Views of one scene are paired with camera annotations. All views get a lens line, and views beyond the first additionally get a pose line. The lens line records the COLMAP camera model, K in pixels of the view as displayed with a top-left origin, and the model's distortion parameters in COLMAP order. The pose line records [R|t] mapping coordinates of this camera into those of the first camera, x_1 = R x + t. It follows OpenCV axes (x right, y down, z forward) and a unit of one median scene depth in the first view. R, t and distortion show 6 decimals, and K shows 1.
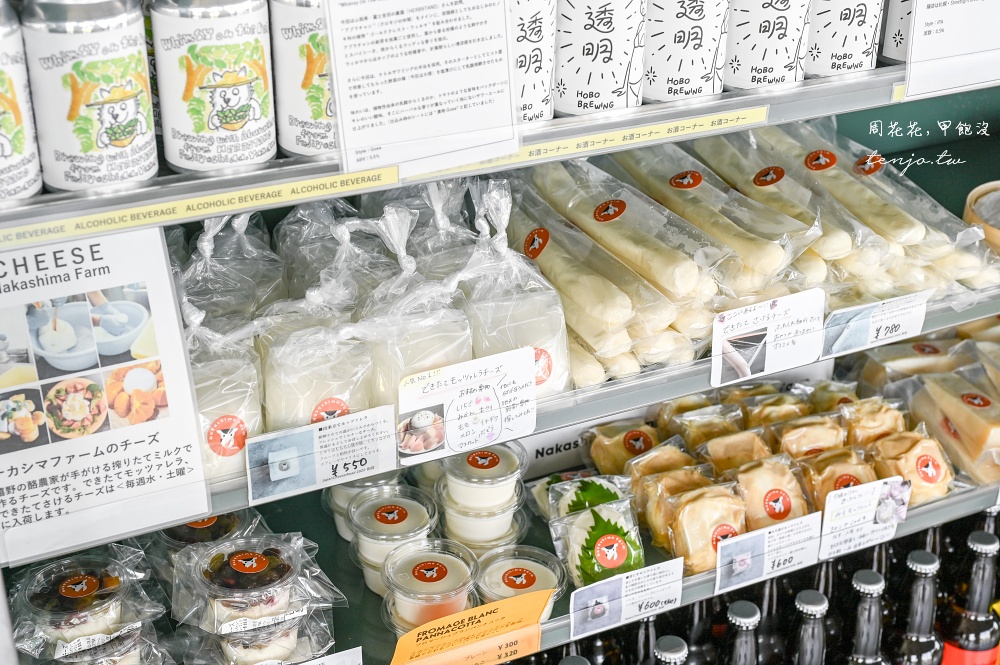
lens RADIAL K [[1391.7, 0, 499.8], [0, 1391.7, 332.0], [0, 0, 1]] dist [0.004937, 0.000000]
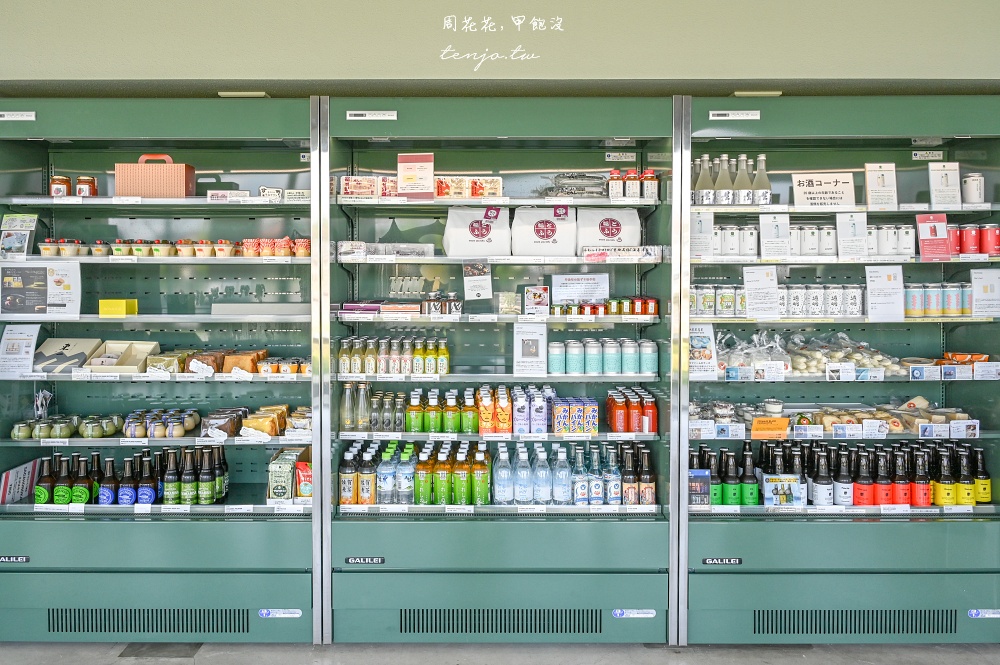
lens RADIAL K [[692.6, 0, 500.3], [0, 692.6, 332.4], [0, 0, 1]] dist [-0.002257, -0.000178]
pose [[0.902177, -0.005847, -0.431325, 0.185112], [-0.198018, 0.882715, -0.426148, 1.225604], [0.383229, 0.469872, 0.795208, -1.494148]]
